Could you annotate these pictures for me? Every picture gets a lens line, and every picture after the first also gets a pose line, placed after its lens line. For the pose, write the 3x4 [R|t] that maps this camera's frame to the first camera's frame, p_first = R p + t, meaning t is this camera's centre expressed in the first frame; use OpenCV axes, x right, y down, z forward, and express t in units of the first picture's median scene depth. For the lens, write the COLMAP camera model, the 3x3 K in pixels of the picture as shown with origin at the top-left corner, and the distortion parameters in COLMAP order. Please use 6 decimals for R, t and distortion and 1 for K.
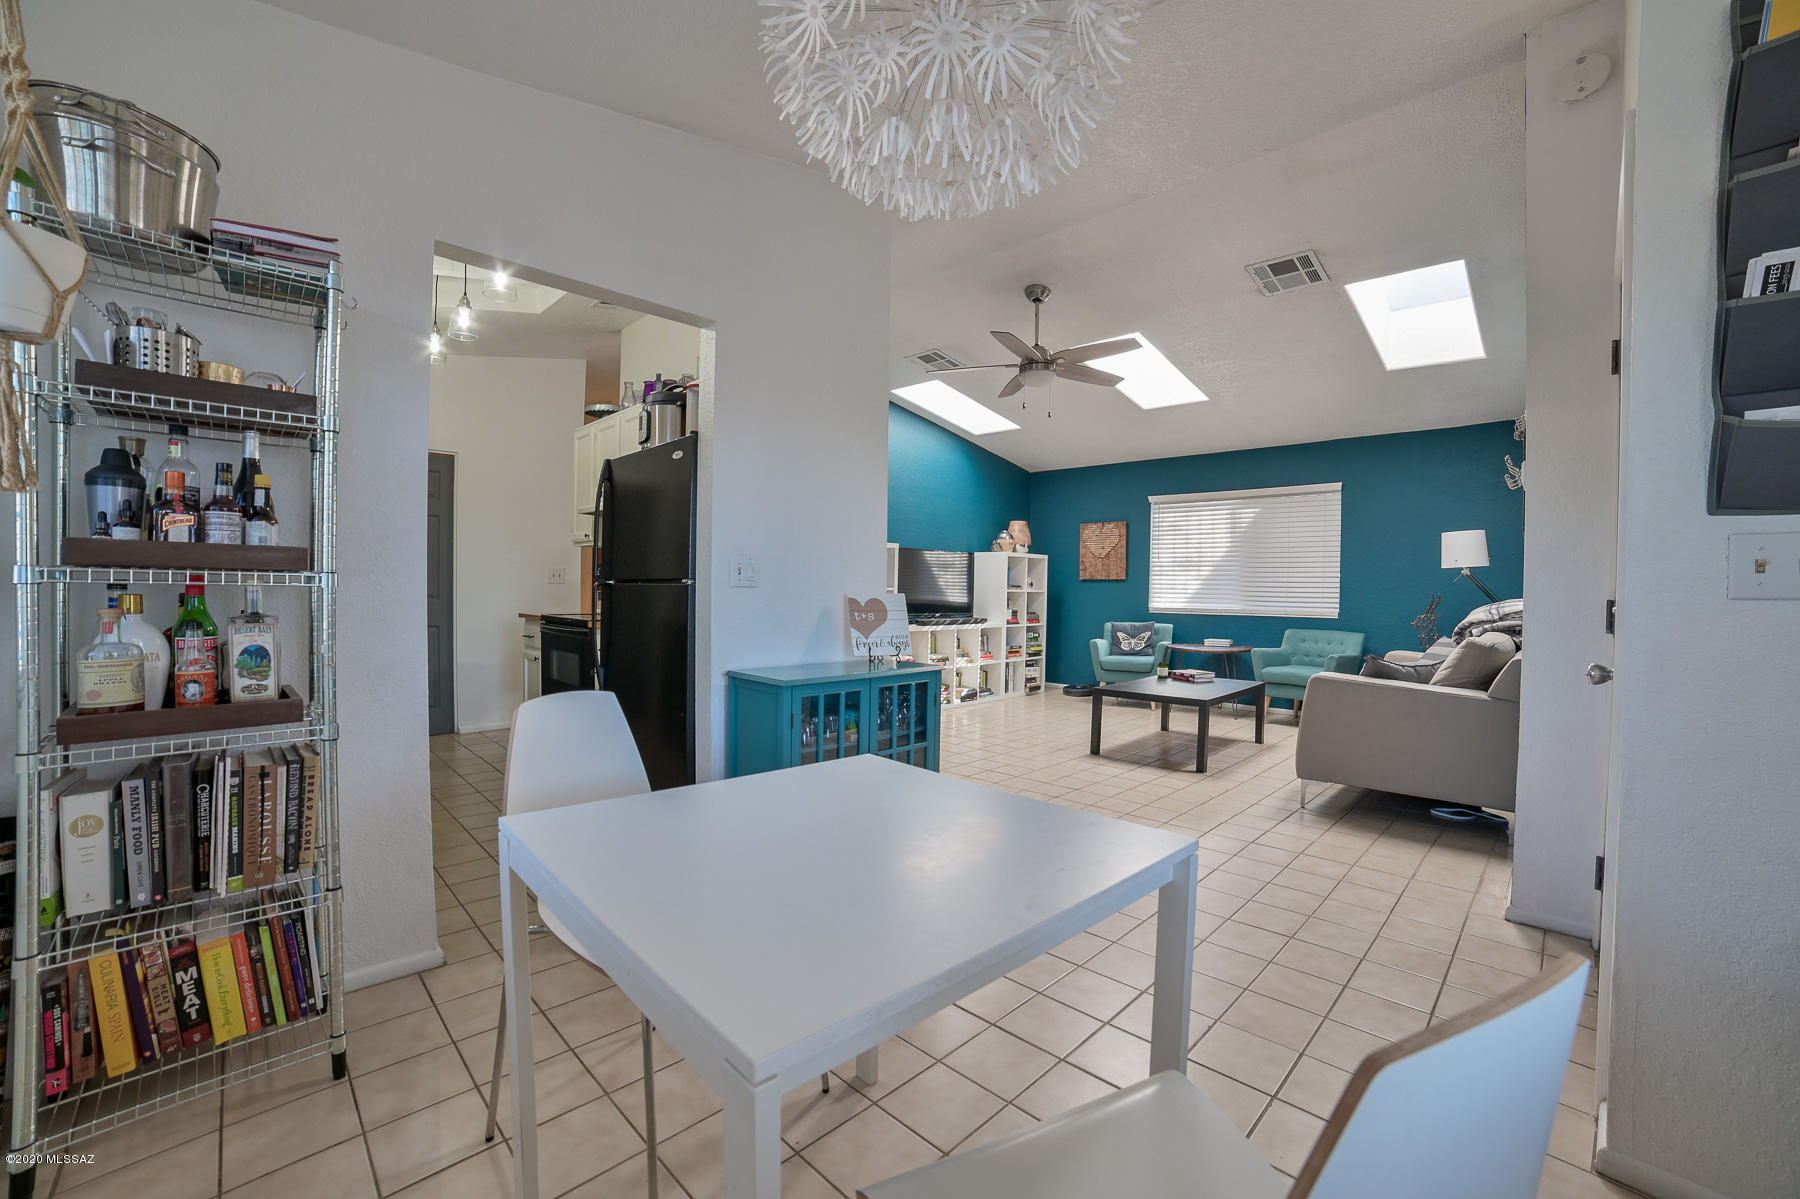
lens RADIAL K [[736.5, 0, 900.0], [0, 736.5, 599.5], [0, 0, 1]] dist [-0.114565, 0.042236]
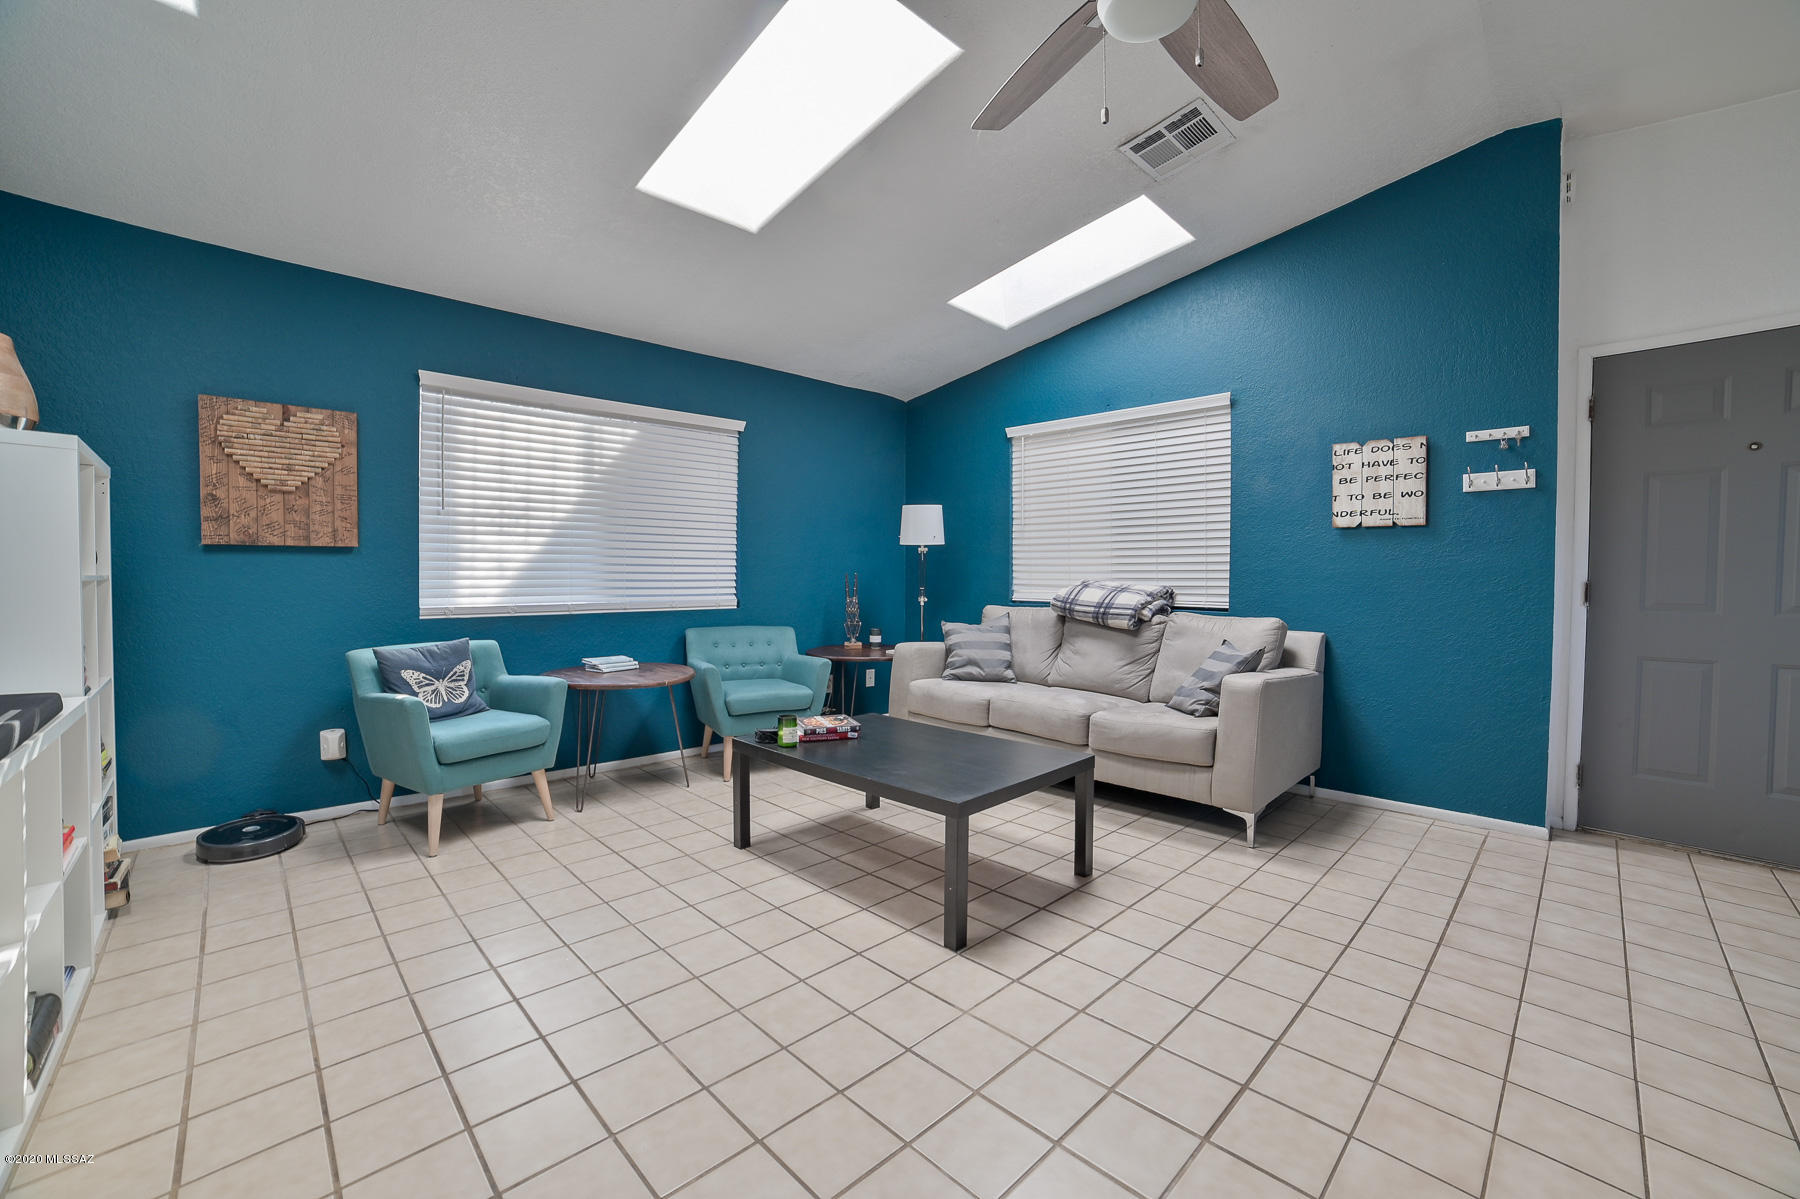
lens RADIAL K [[736.5, 0, 900.0], [0, 736.5, 599.5], [0, 0, 1]] dist [-0.114565, 0.042236]
pose [[0.008926, -0.037724, 0.999248, -0.108512], [0.013487, 0.999202, 0.037602, -0.008185], [-0.999869, 0.013141, 0.009427, 0.707991]]
